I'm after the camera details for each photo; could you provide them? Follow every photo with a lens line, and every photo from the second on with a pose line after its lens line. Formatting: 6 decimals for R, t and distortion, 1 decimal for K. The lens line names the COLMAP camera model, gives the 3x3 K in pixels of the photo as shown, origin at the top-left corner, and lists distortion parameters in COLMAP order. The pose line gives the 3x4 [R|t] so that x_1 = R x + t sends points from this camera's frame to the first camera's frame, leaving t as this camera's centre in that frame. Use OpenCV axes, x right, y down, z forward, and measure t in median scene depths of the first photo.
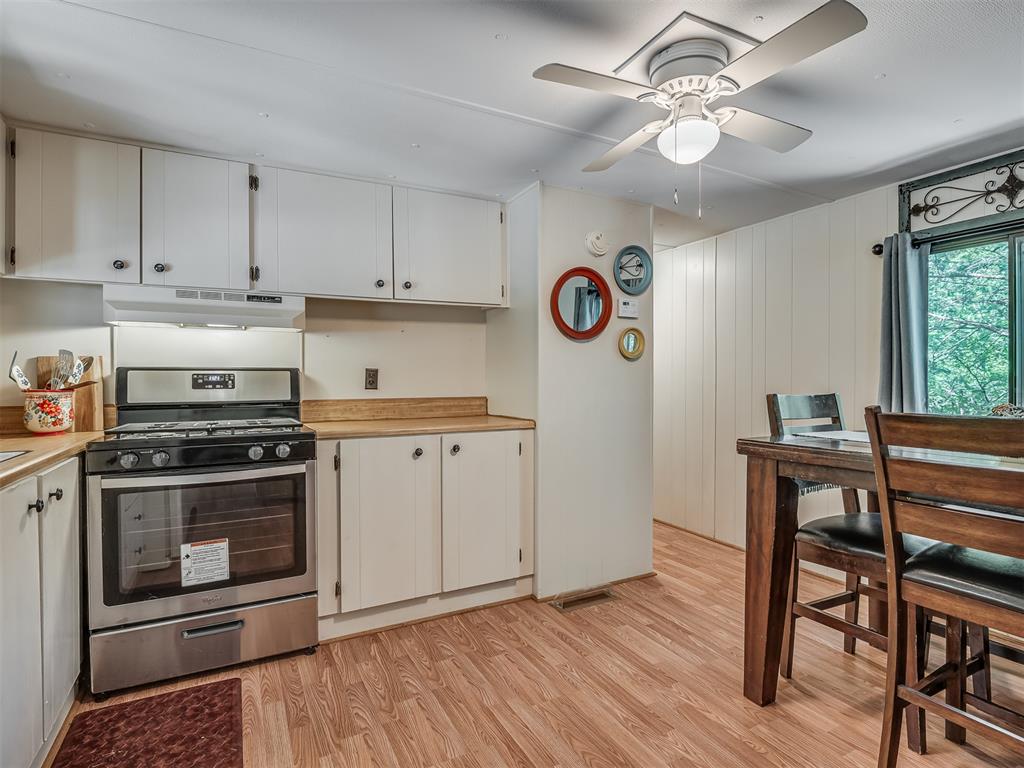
lens RADIAL K [[536.4, 0, 517.7], [0, 536.4, 382.1], [0, 0, 1]] dist [0.004331, -0.010627]
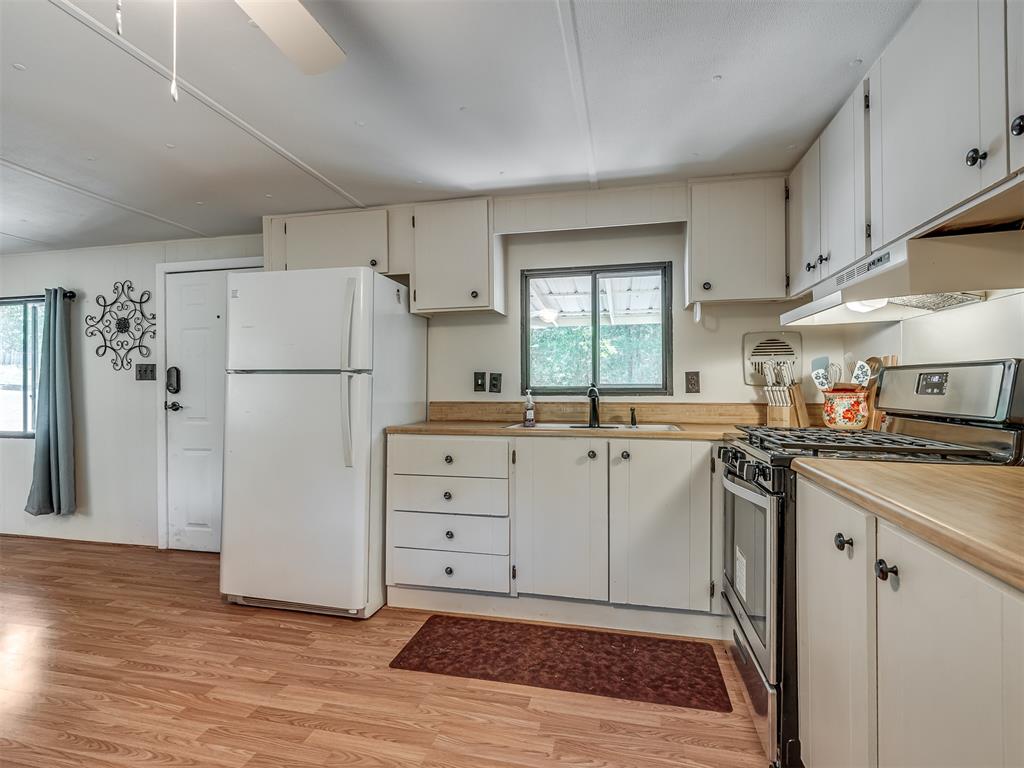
lens RADIAL K [[536.4, 0, 501.1], [0, 536.4, 377.0], [0, 0, 1]] dist [0.004331, -0.010627]
pose [[-0.653848, -0.003560, -0.756618, 0.345839], [0.002144, 0.999976, -0.006559, -0.006368], [0.756623, -0.005911, -0.653824, 1.080296]]
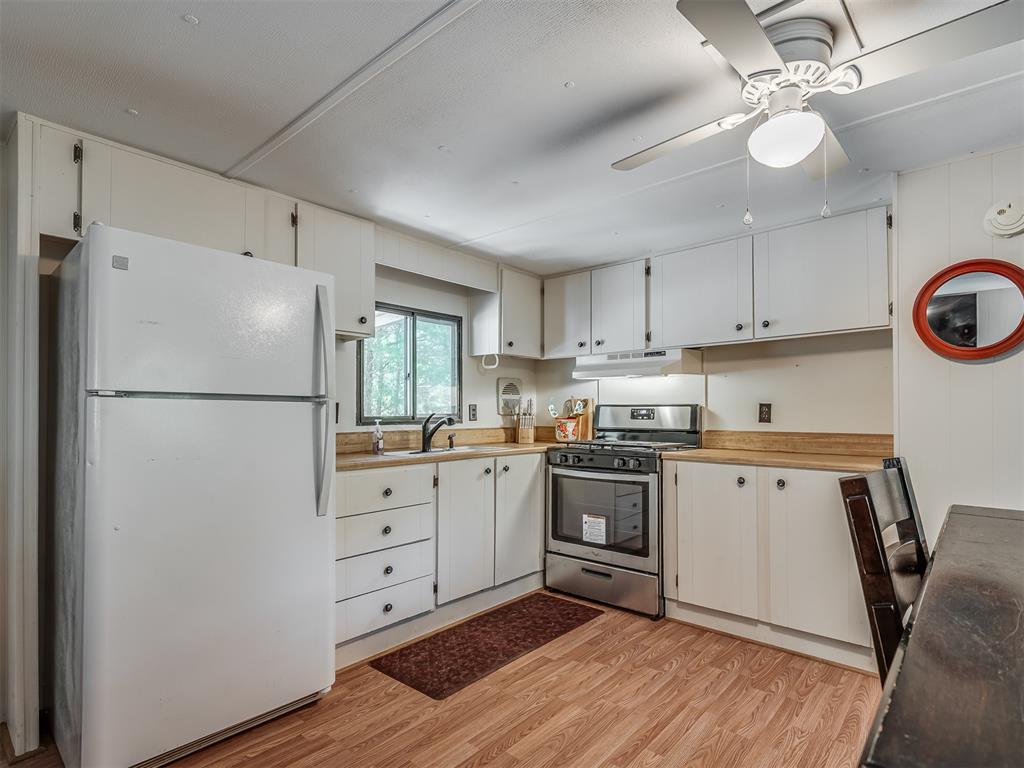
lens RADIAL K [[538.4, 0, 536.4], [0, 538.4, 406.6], [0, 0, 1]] dist [0.052764, -0.019570]
pose [[0.377468, -0.006484, -0.926000, 0.684738], [-0.008267, 0.999912, -0.010371, -0.004237], [0.925986, 0.011570, 0.377381, 0.202495]]
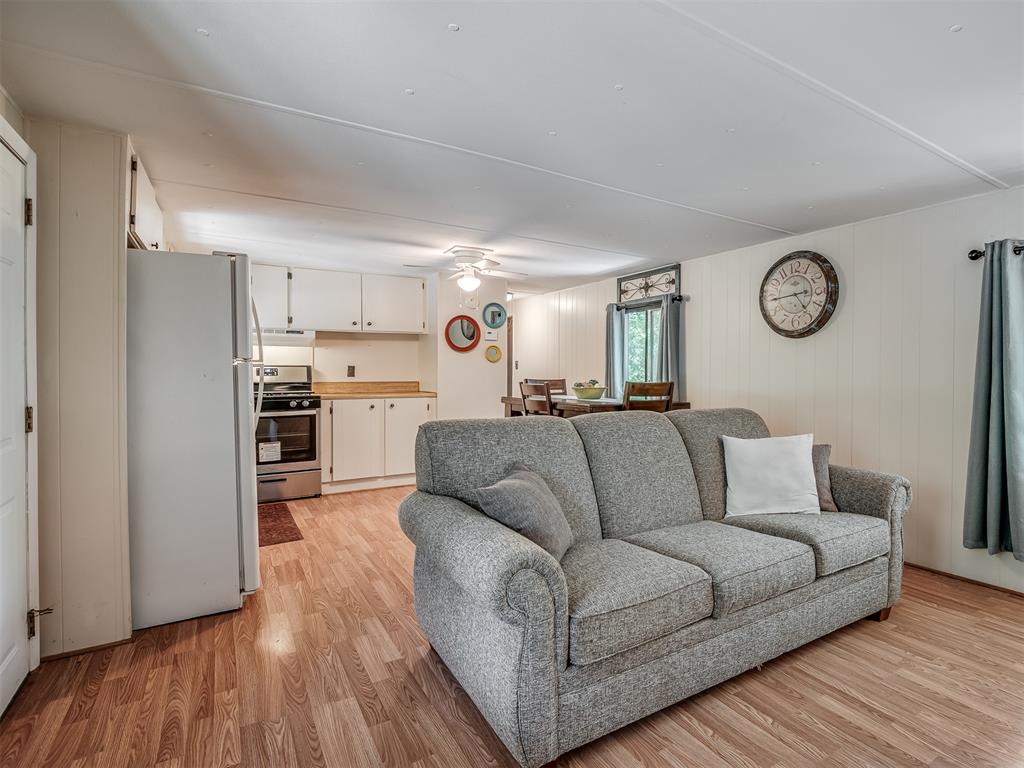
lens RADIAL K [[538.4, 0, 570.4], [0, 538.4, 376.2], [0, 0, 1]] dist [0.052764, -0.019570]
pose [[0.996478, 0.005686, 0.083659, 0.408350], [-0.005899, 0.999980, 0.002297, 0.003487], [-0.083644, -0.002783, 0.996492, -1.174219]]
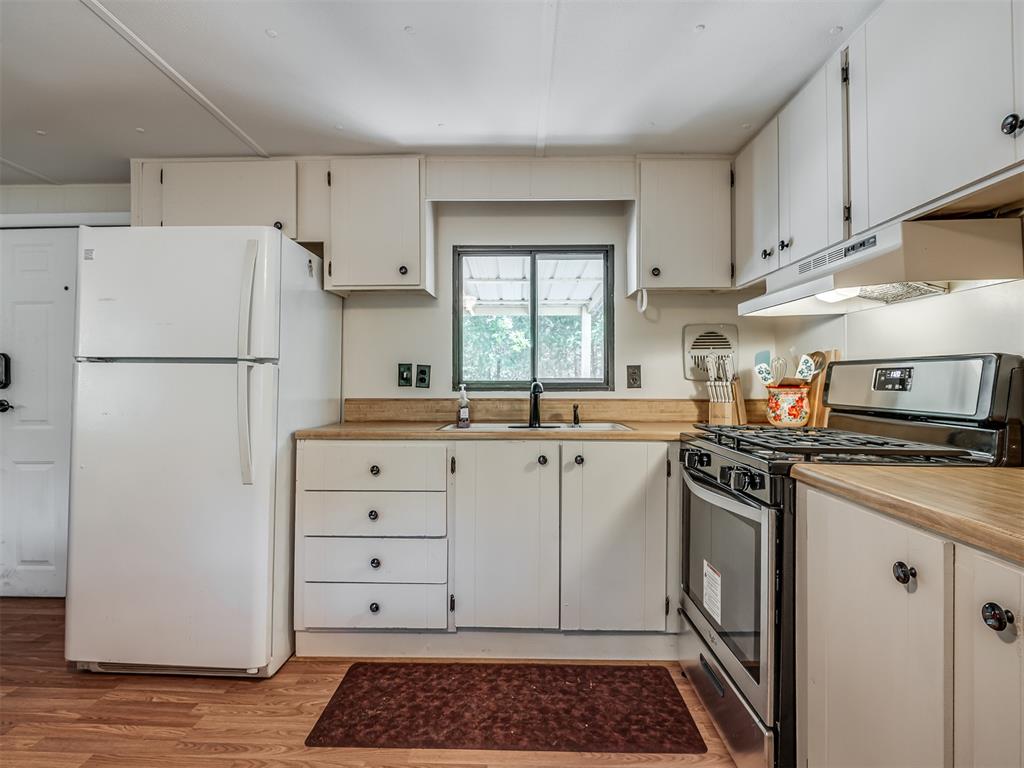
lens RADIAL K [[567.3, 0, 498.6], [0, 567.3, 369.2], [0, 0, 1]] dist [0.030196, -0.008952]
pose [[-0.509080, -0.009036, -0.860672, 0.310768], [-0.003093, 0.999958, -0.008669, -0.005897], [0.860714, -0.001751, -0.509086, 0.976114]]
